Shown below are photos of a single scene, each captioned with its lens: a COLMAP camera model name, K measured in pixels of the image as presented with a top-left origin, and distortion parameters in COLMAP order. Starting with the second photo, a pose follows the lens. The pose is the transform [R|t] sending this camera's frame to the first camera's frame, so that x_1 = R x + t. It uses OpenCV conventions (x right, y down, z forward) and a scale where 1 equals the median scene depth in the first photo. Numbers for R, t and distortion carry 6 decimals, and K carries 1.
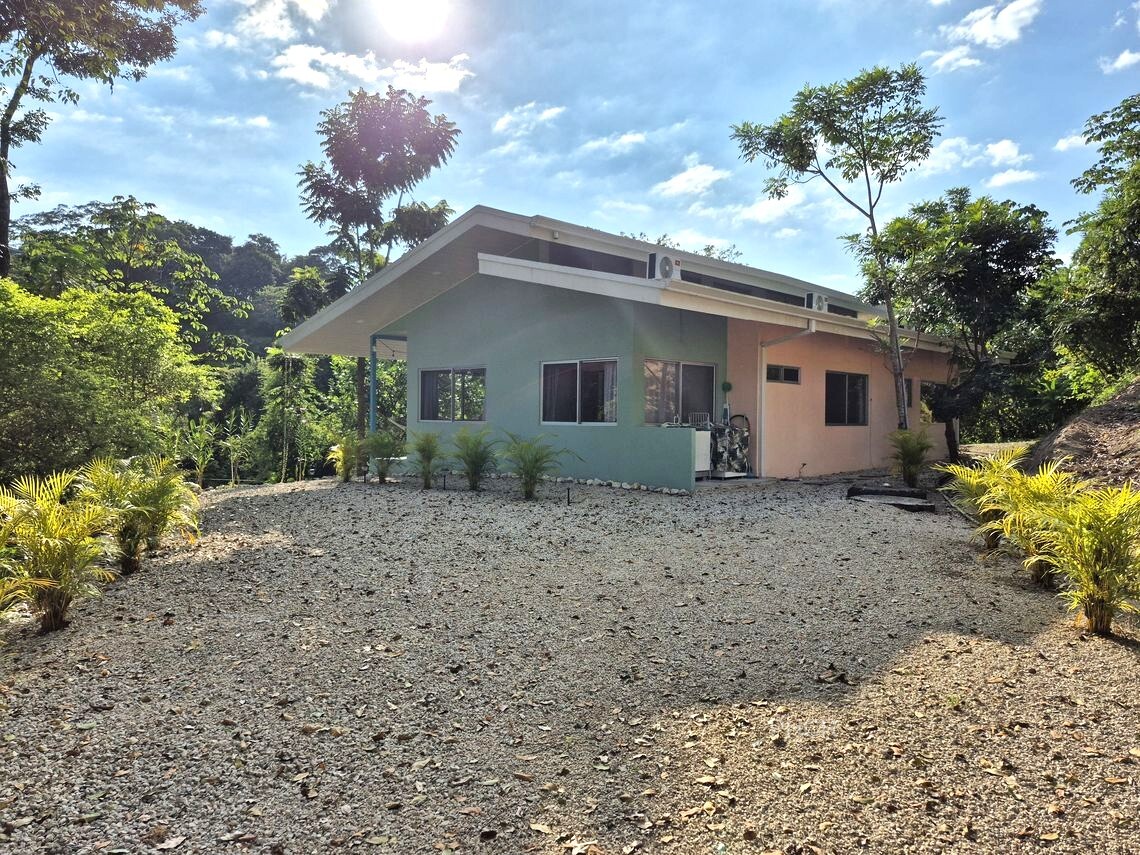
lens RADIAL K [[828.4, 0, 570.3], [0, 828.4, 388.5], [0, 0, 1]] dist [-0.034216, 0.003905]
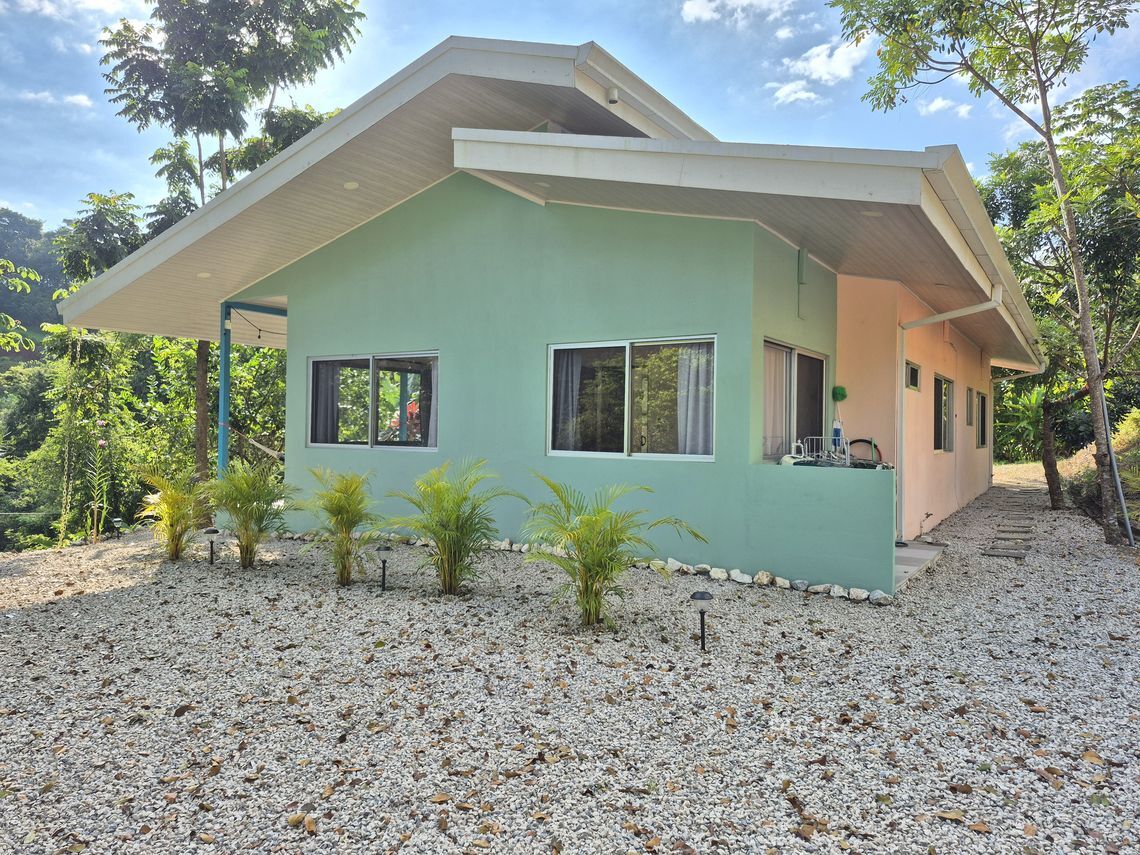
lens RADIAL K [[828.4, 0, 570.3], [0, 828.4, 388.5], [0, 0, 1]] dist [-0.034216, 0.003905]
pose [[0.983208, 0.014487, 0.181915, -0.084186], [-0.012093, 0.999825, -0.014266, 0.003728], [-0.182090, 0.011827, 0.983211, 0.305985]]
